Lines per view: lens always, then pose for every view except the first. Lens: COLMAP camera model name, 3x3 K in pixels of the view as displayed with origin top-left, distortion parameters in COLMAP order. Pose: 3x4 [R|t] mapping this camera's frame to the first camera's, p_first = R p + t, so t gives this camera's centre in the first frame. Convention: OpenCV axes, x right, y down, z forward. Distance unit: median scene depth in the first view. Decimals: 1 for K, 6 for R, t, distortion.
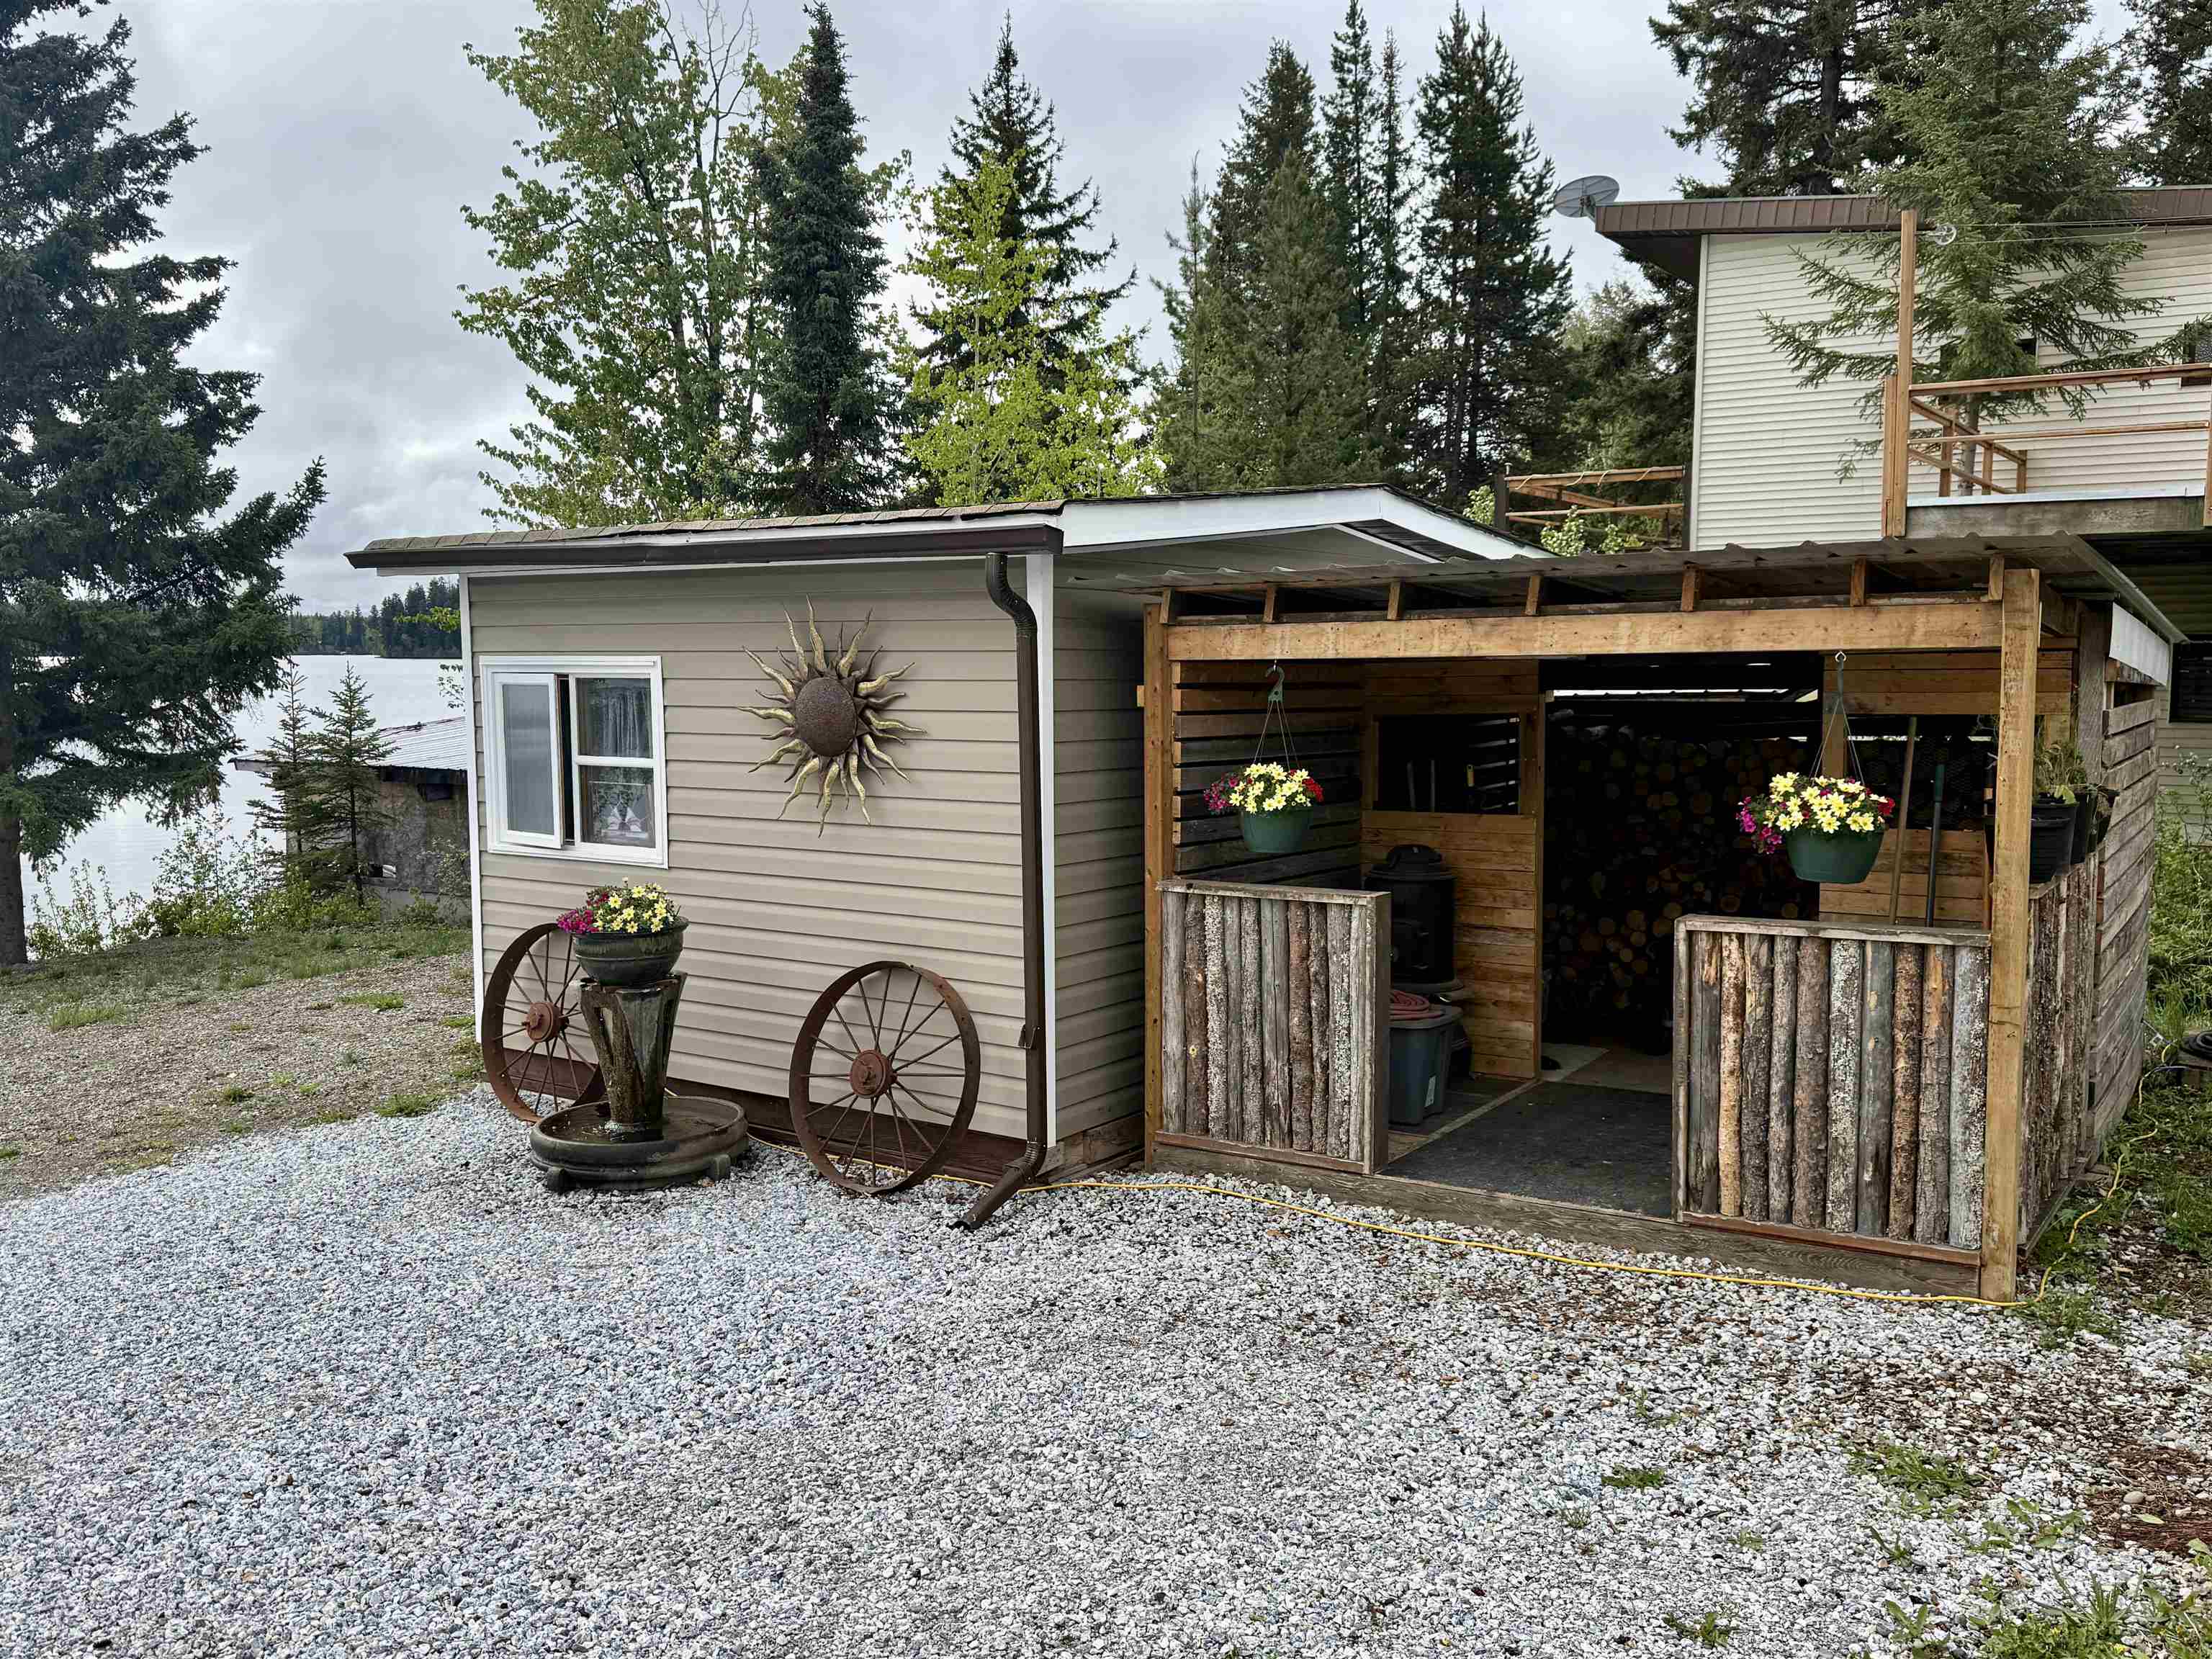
lens RADIAL K [[1789.5, 0, 1111.3], [0, 1789.5, 834.0], [0, 0, 1]] dist [0.007346, -0.001027]
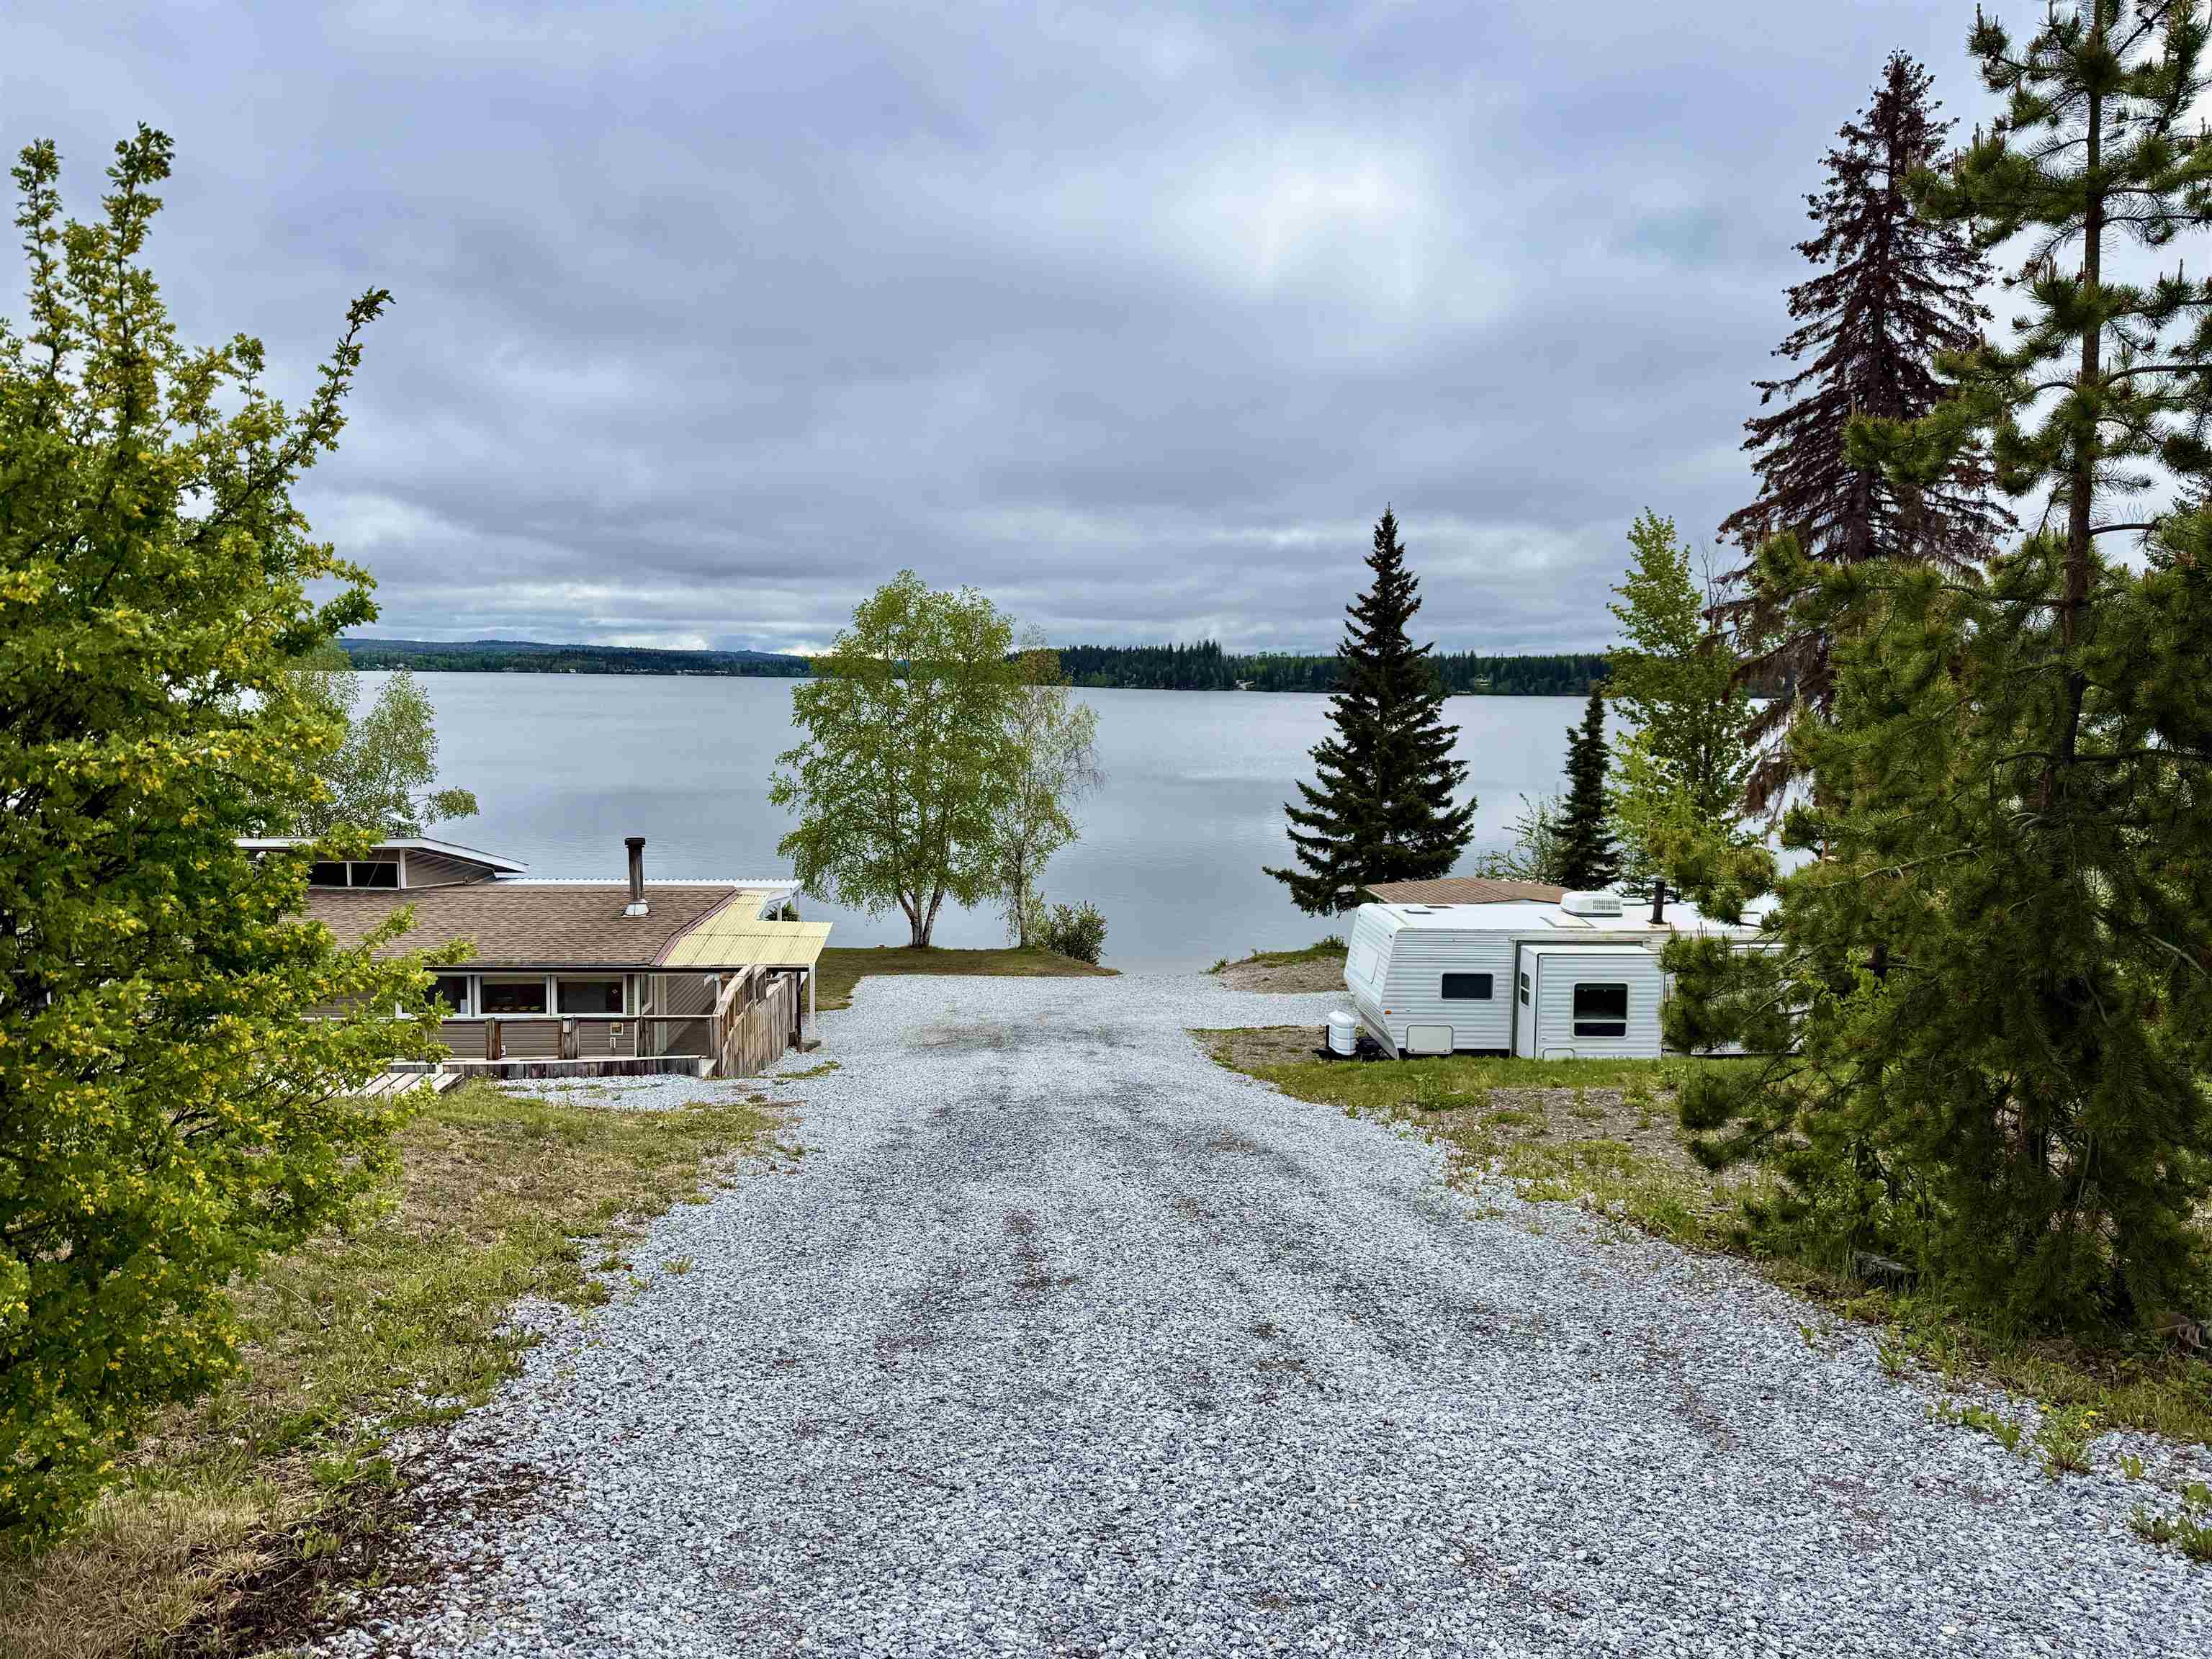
lens RADIAL K [[1545.0, 0, 1110.4], [0, 1545.0, 833.5], [0, 0, 1]] dist [0.007378, -0.000050]
pose [[0.639601, 0.082623, -0.764254, 1.050399], [-0.087596, 0.995565, 0.034321, -0.165311], [0.763700, 0.044994, 0.644001, -1.032657]]
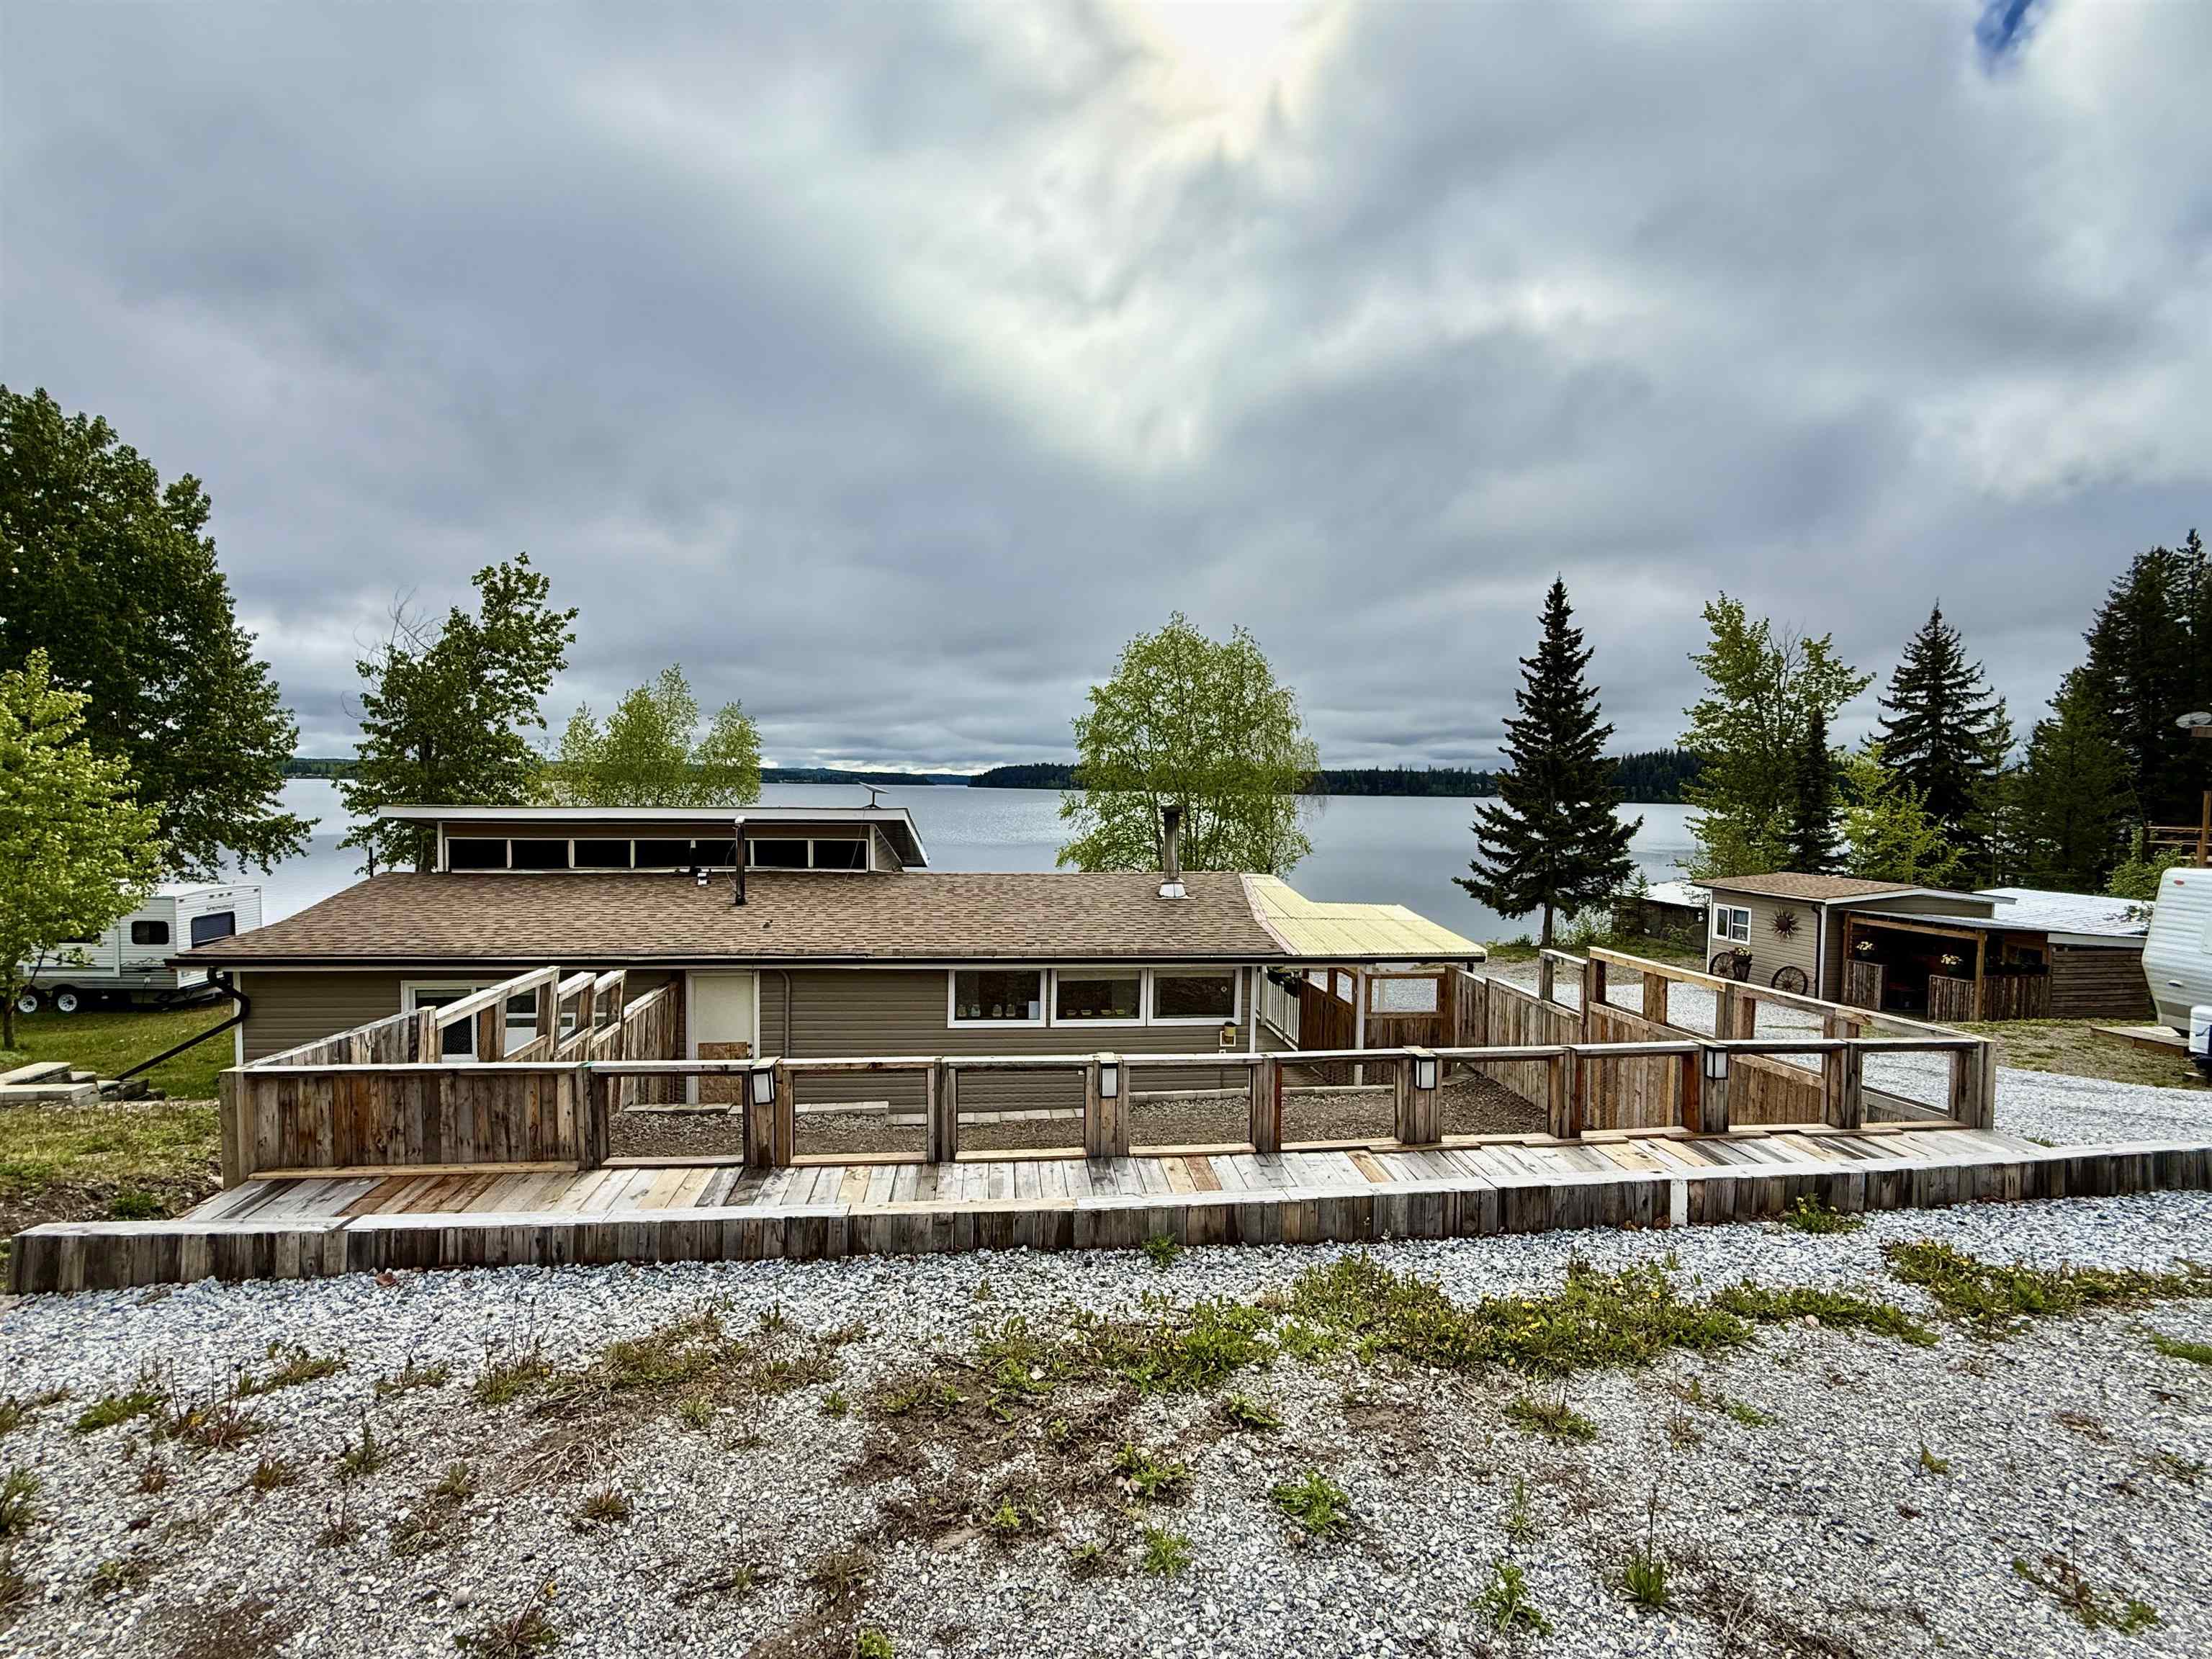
lens RADIAL K [[985.6, 0, 1102.0], [0, 985.6, 845.3], [0, 0, 1]] dist [-0.001286, -0.000014]
pose [[0.681922, 0.052980, -0.729504, 0.233757], [-0.085736, 0.996287, -0.007789, -0.037189], [0.726383, 0.067856, 0.683932, -1.013682]]
